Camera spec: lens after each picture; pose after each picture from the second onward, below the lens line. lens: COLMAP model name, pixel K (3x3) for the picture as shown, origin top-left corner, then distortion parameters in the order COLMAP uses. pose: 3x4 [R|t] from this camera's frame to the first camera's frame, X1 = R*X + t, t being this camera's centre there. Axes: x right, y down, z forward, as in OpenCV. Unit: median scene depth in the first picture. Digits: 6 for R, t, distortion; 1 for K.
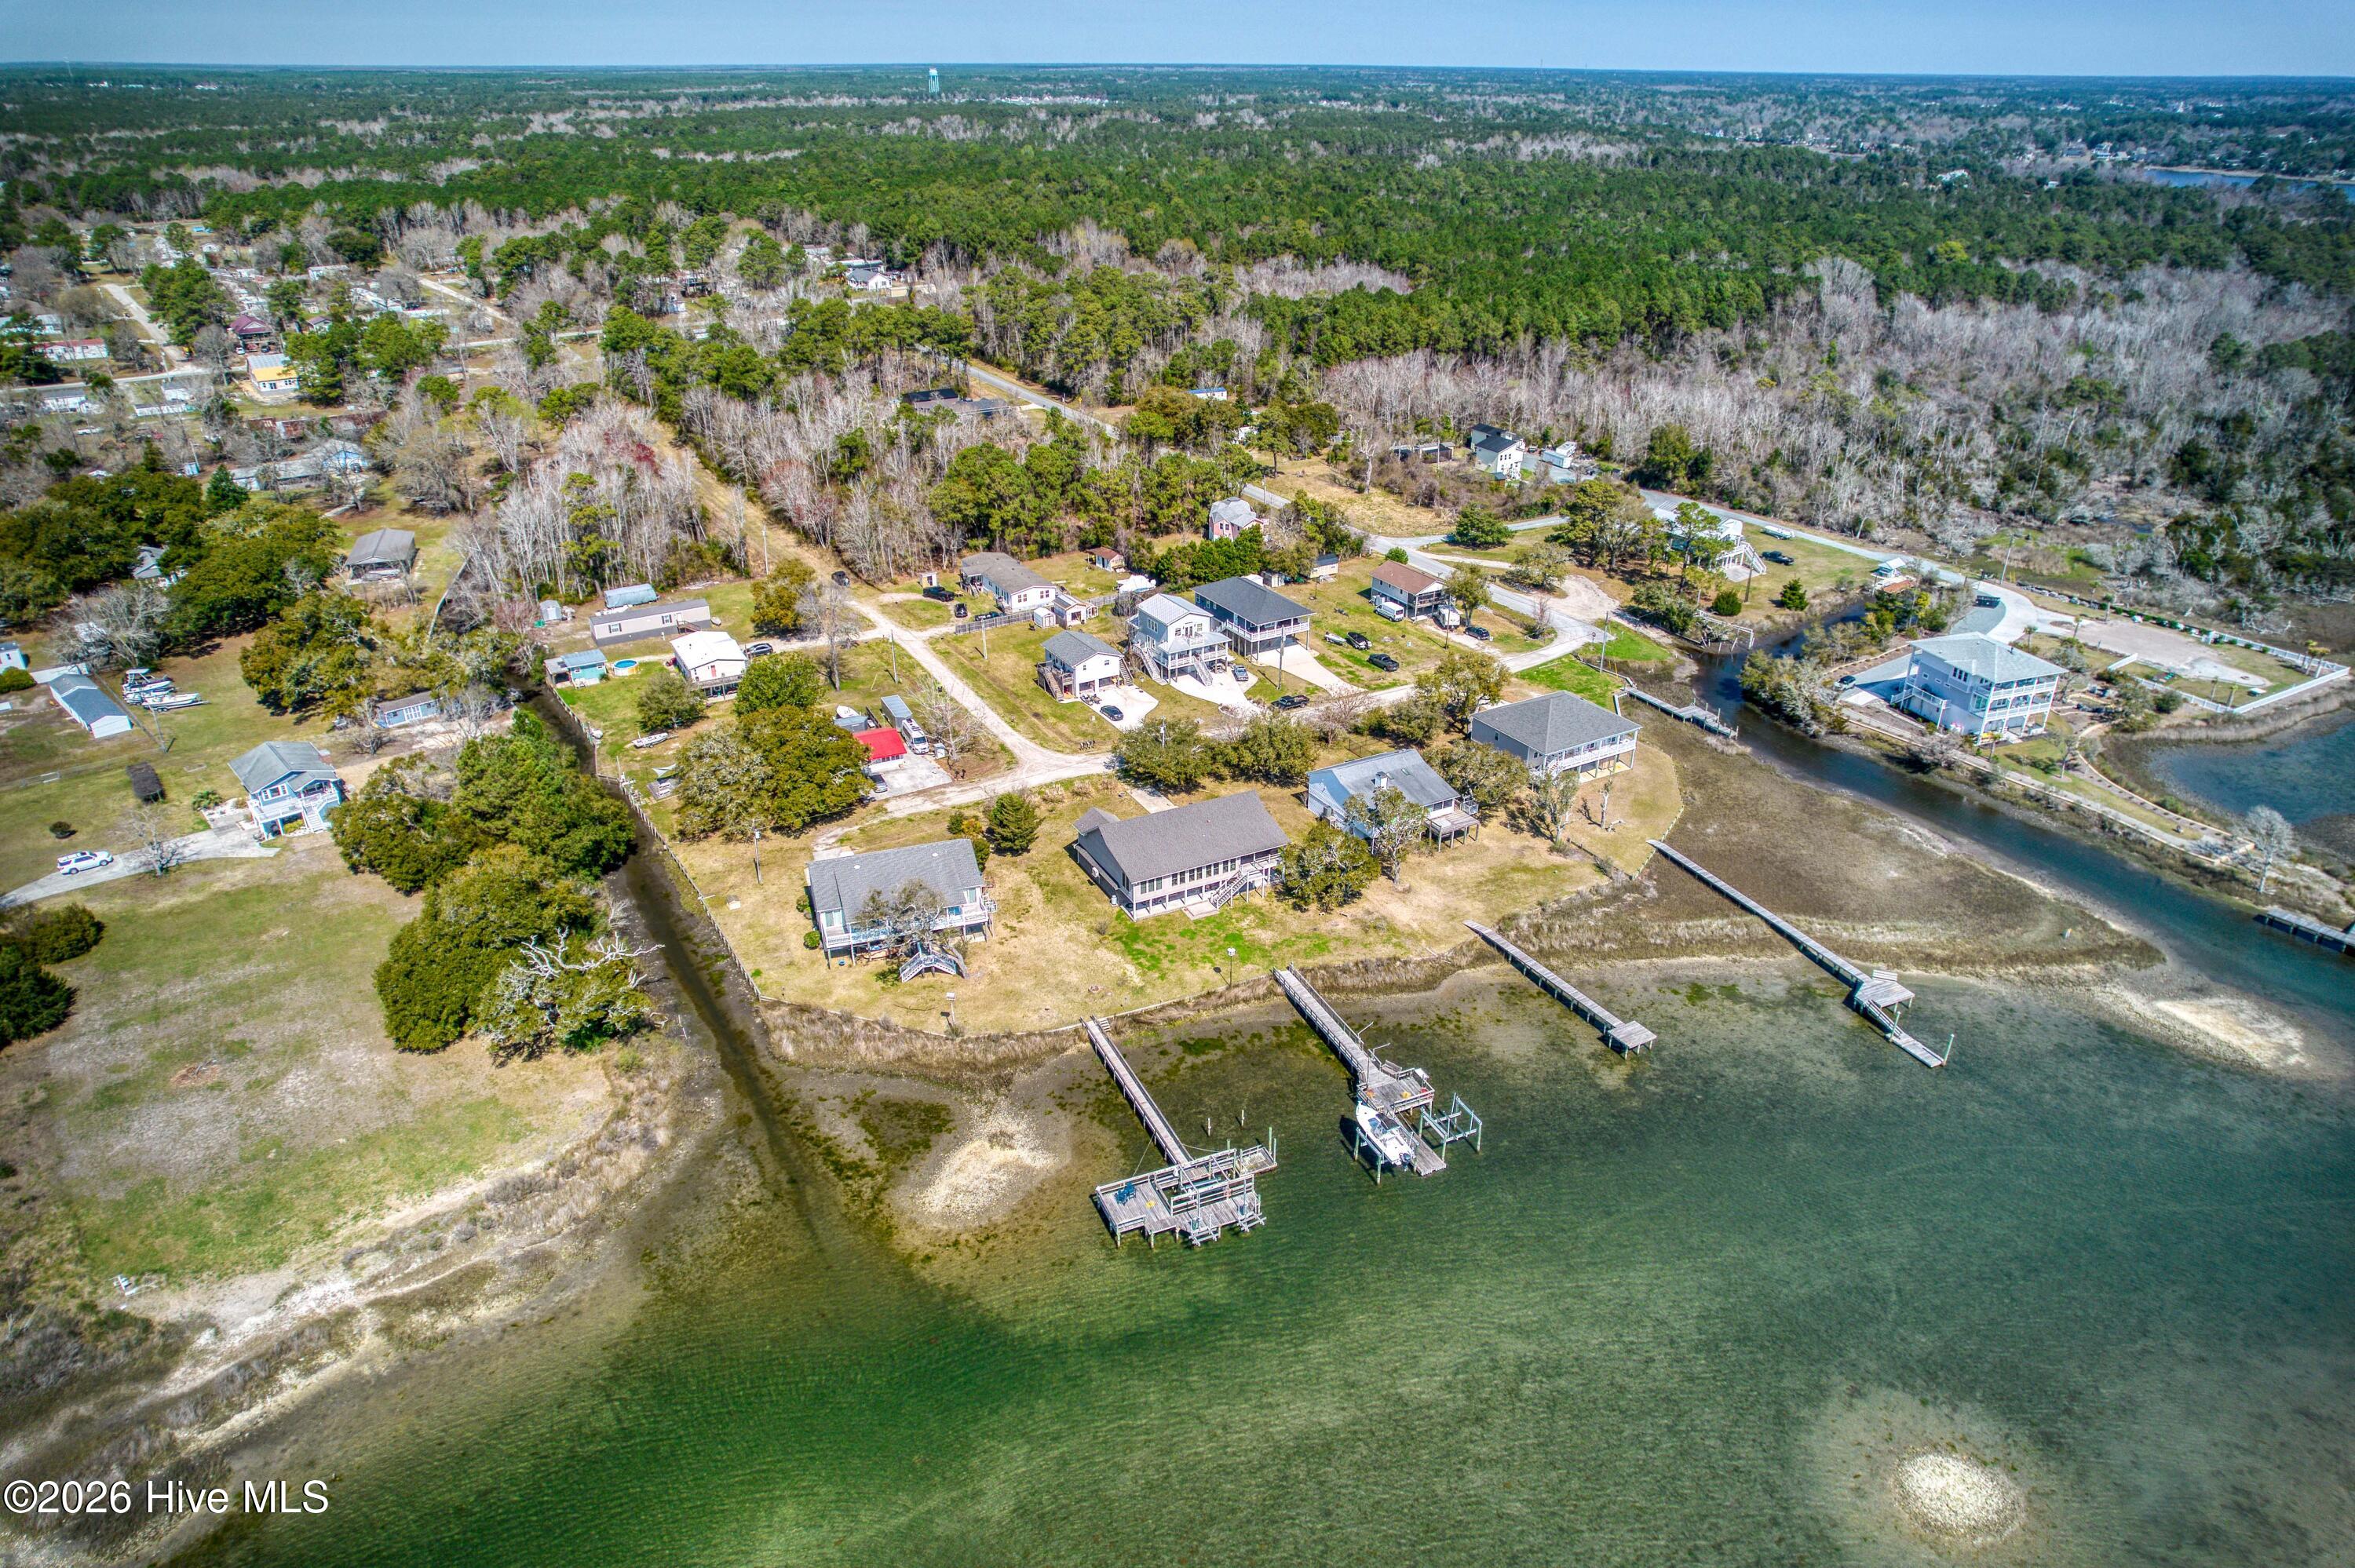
lens RADIAL K [[1509.3, 0, 1184.2], [0, 1509.3, 791.4], [0, 0, 1]] dist [-0.080681, 0.072074]
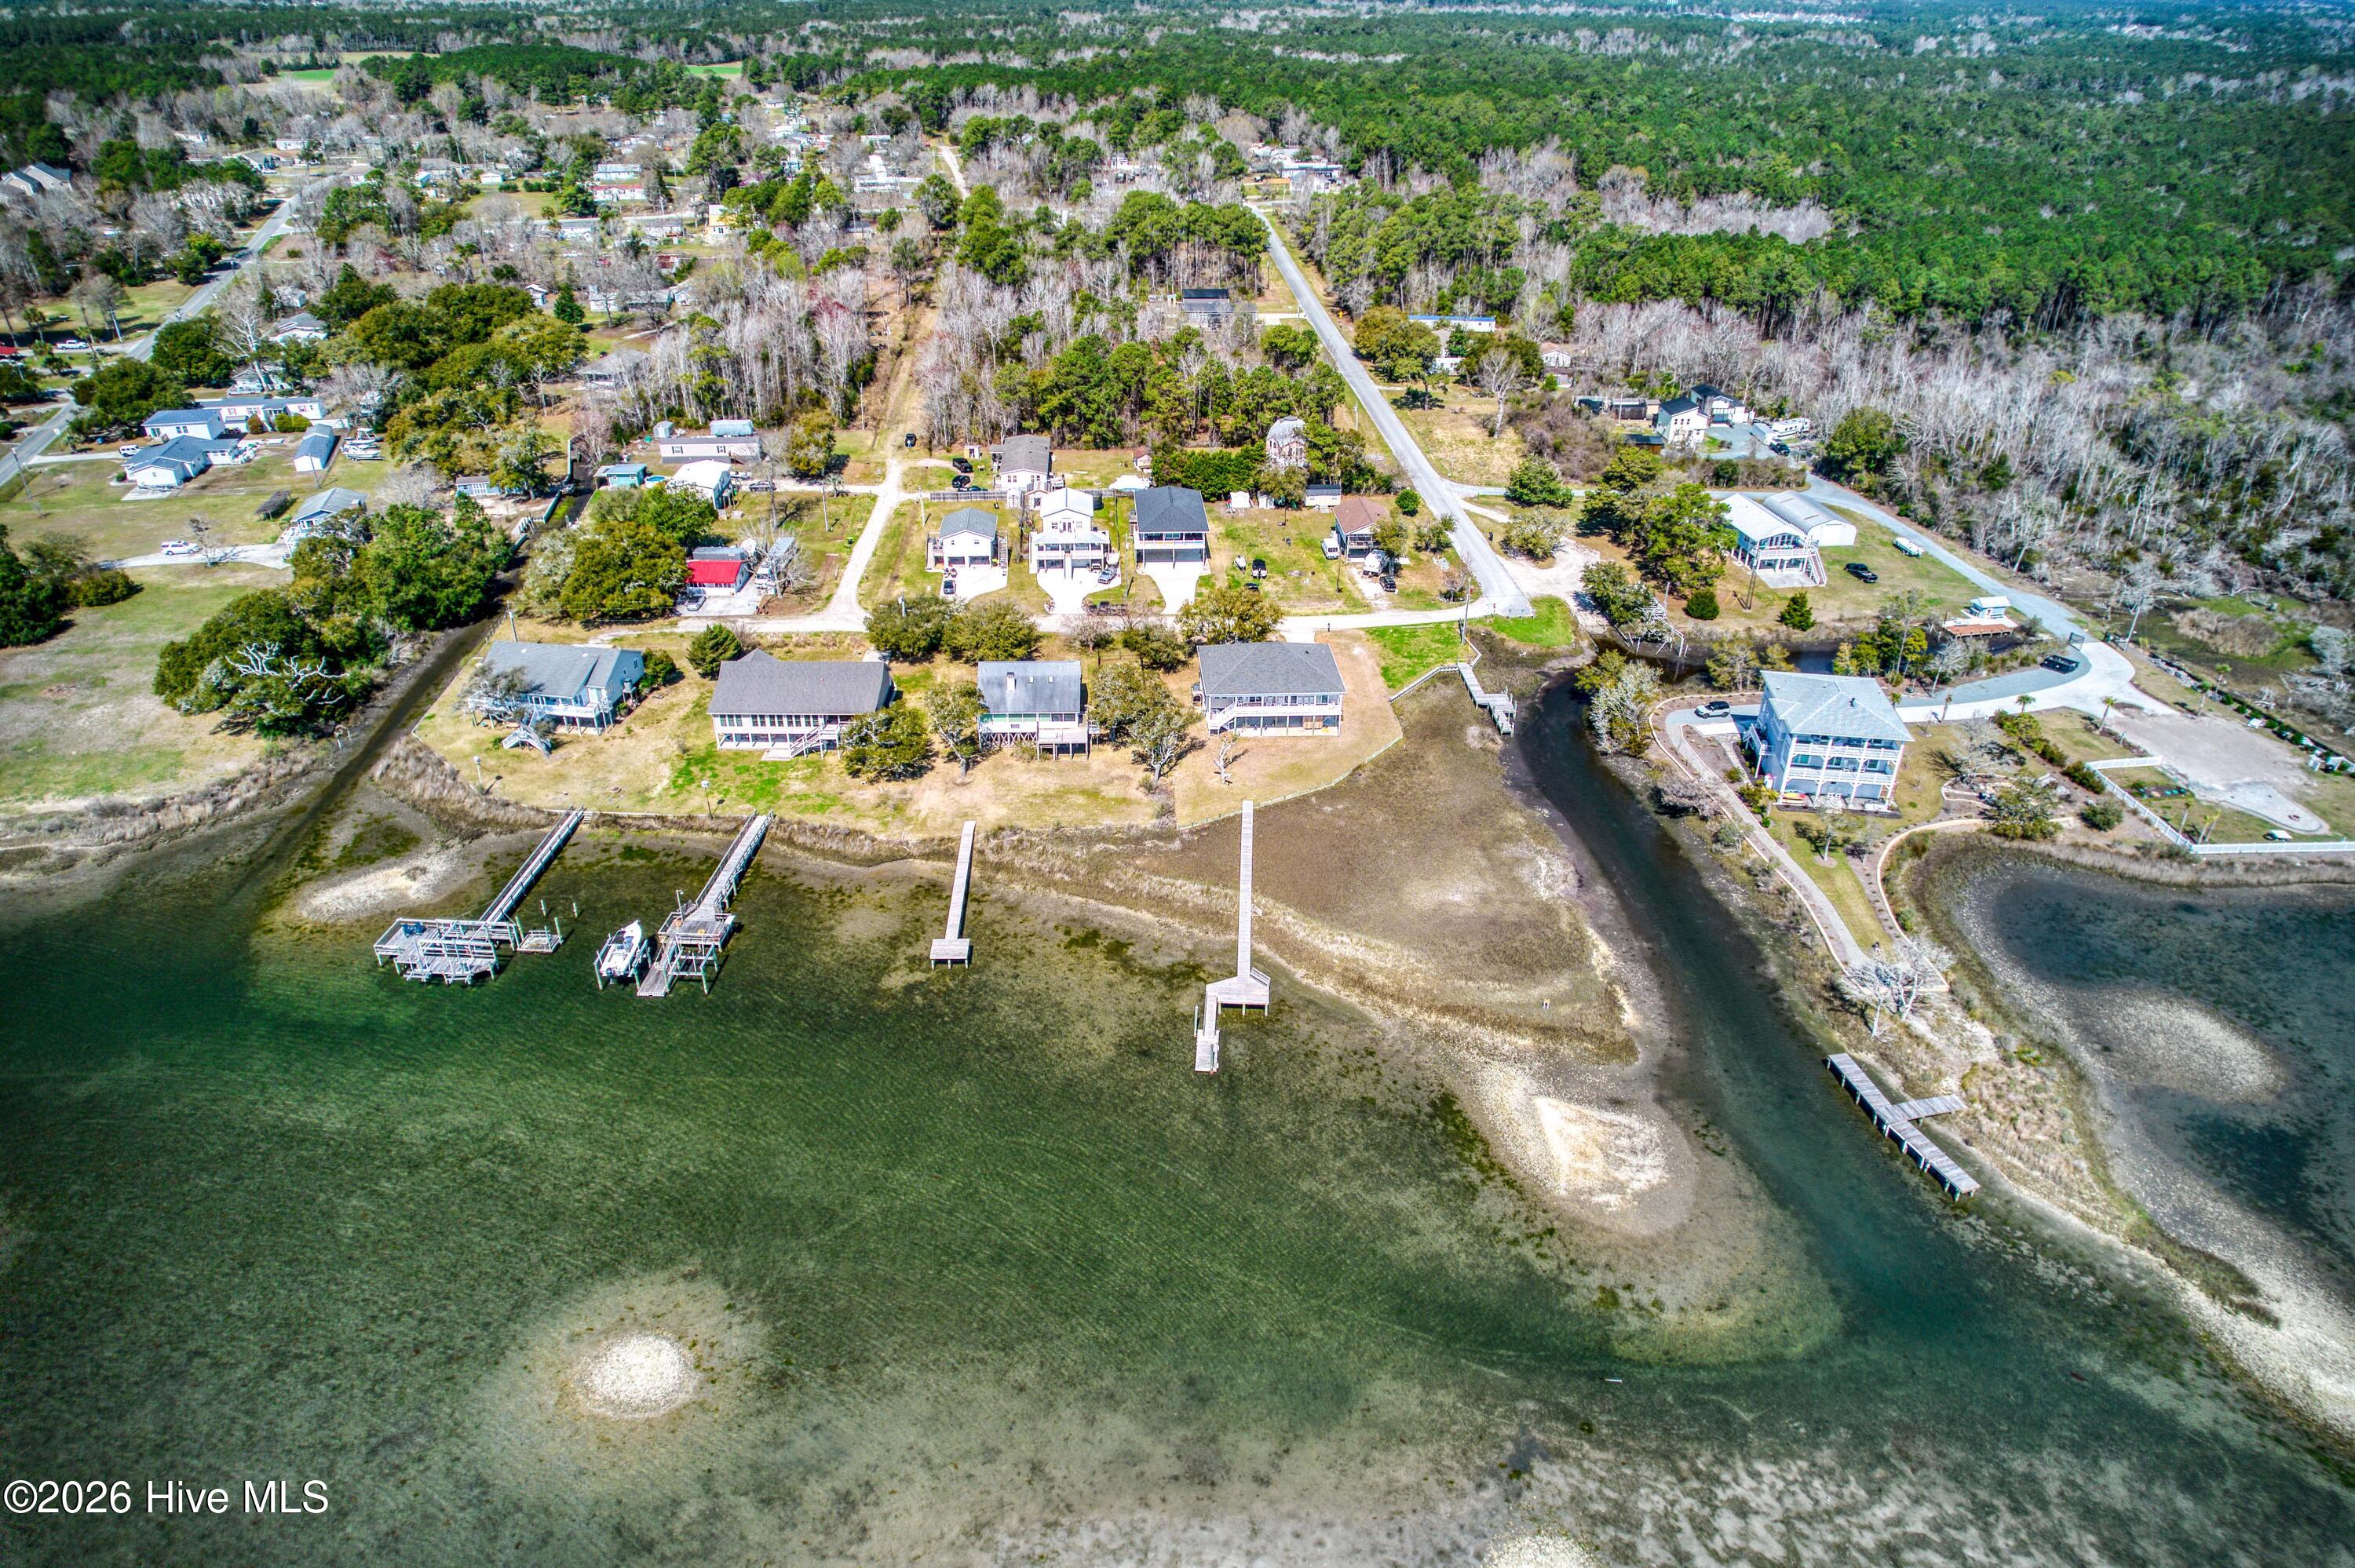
lens RADIAL K [[1509.3, 0, 1176.9], [0, 1509.3, 790.5], [0, 0, 1]] dist [-0.080681, 0.072074]
pose [[0.888419, 0.229006, -0.397829, 0.683940], [-0.208341, 0.973424, 0.095081, -0.057939], [0.409030, -0.001588, 0.912520, 0.119271]]
